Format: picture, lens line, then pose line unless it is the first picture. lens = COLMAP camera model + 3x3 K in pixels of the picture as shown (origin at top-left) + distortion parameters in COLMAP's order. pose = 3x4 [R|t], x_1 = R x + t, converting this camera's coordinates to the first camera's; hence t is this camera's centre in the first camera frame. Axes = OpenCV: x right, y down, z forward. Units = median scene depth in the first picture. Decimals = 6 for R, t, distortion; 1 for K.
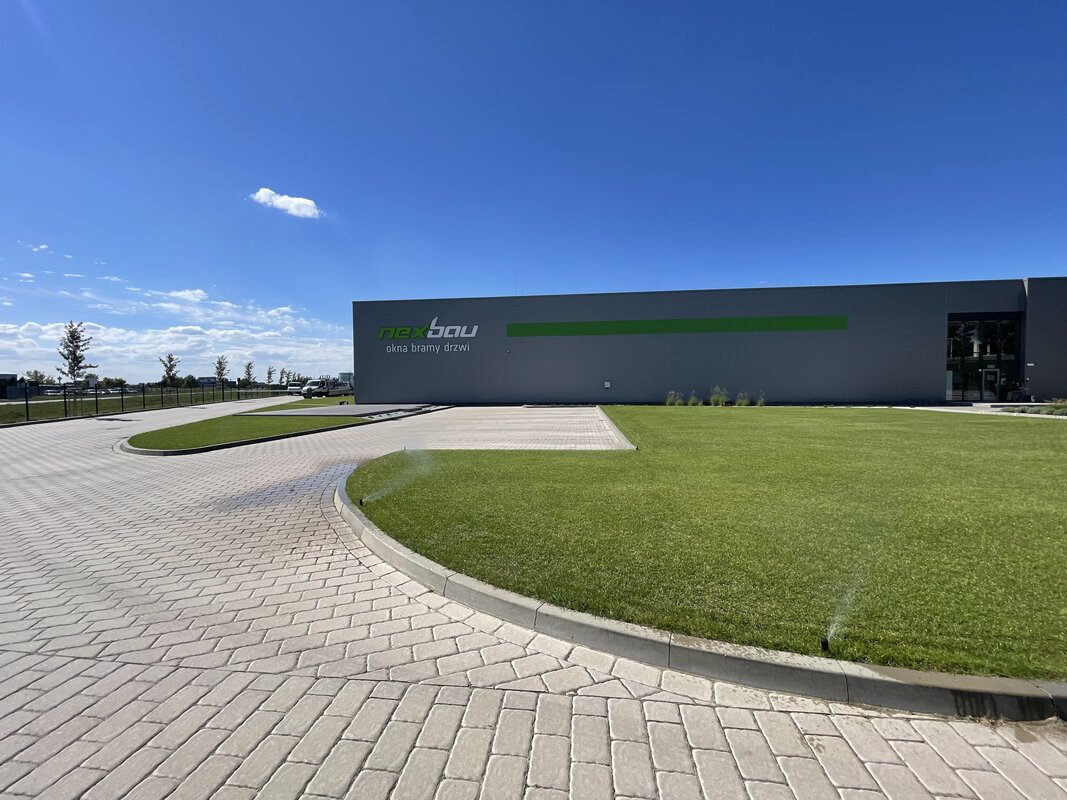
lens RADIAL K [[431.3, 0, 533.5], [0, 431.3, 394.8], [0, 0, 1]] dist [-0.002783, 0.000180]
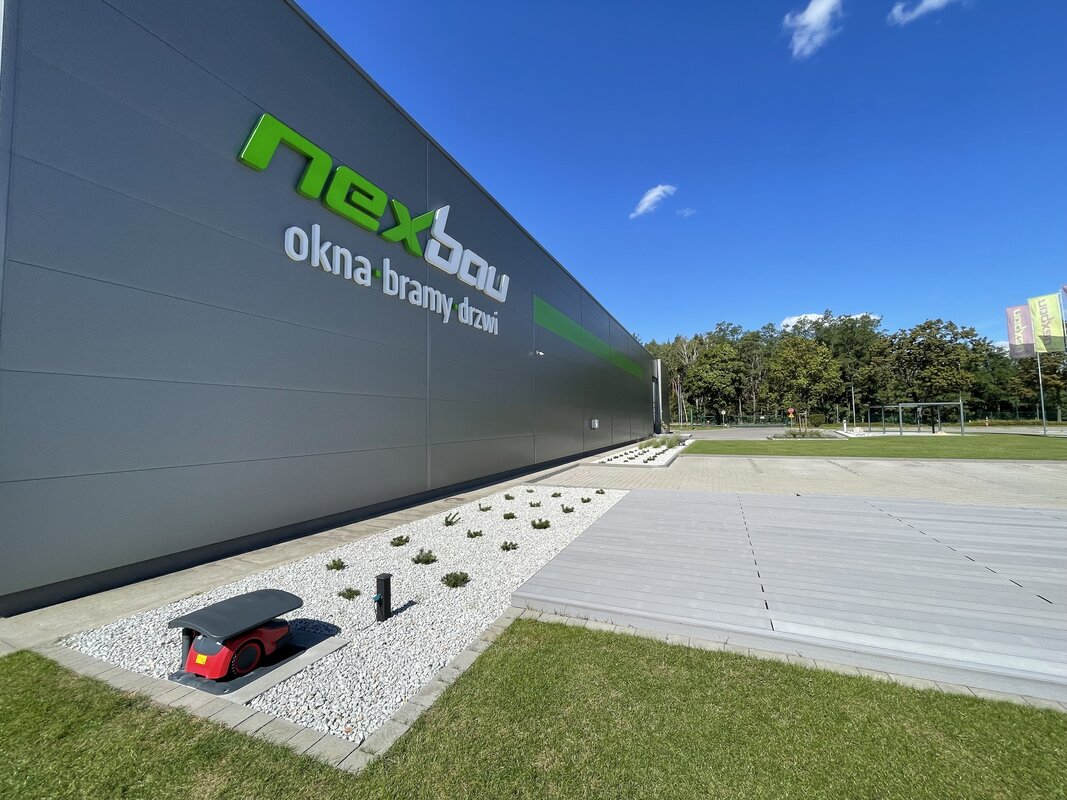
lens RADIAL K [[424.8, 0, 531.6], [0, 424.8, 396.4], [0, 0, 1]] dist [0.001683, 0.000454]
pose [[0.282594, 0.056779, 0.957558, -0.492300], [0.041286, 0.996602, -0.071279, -0.020220], [-0.958351, 0.059677, 0.279289, 0.866076]]
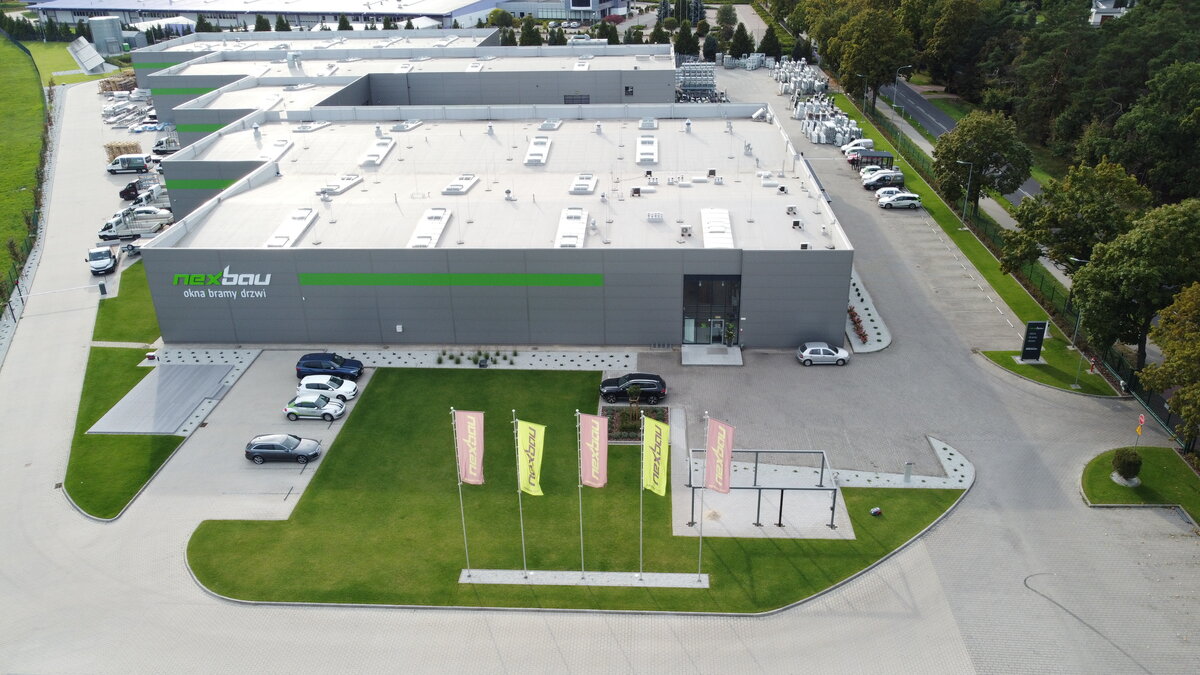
lens RADIAL K [[911.5, 0, 600.0], [0, 911.5, 337.5], [0, 0, 1]] dist [0.008633, 0.002204]
pose [[0.998032, -0.039381, 0.048791, 0.541144], [0.015800, 0.911001, 0.412101, -0.902306], [-0.060678, -0.410519, 0.909831, -1.085822]]
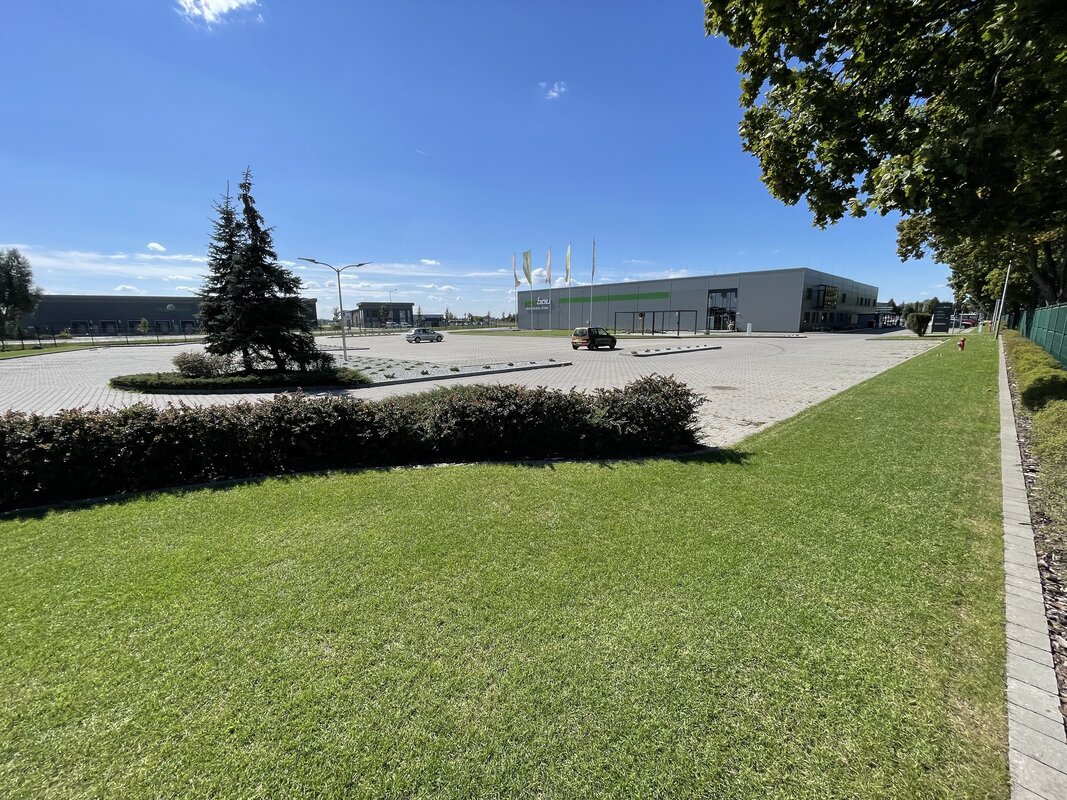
lens RADIAL K [[430.5, 0, 530.9], [0, 430.5, 415.8], [0, 0, 1]] dist [-0.000874, -0.000037]
pose [[0.767572, 0.140213, -0.625438, 1.507335], [-0.016770, 0.979839, 0.199084, 0.016104], [0.640743, -0.142323, 0.754449, -1.151026]]
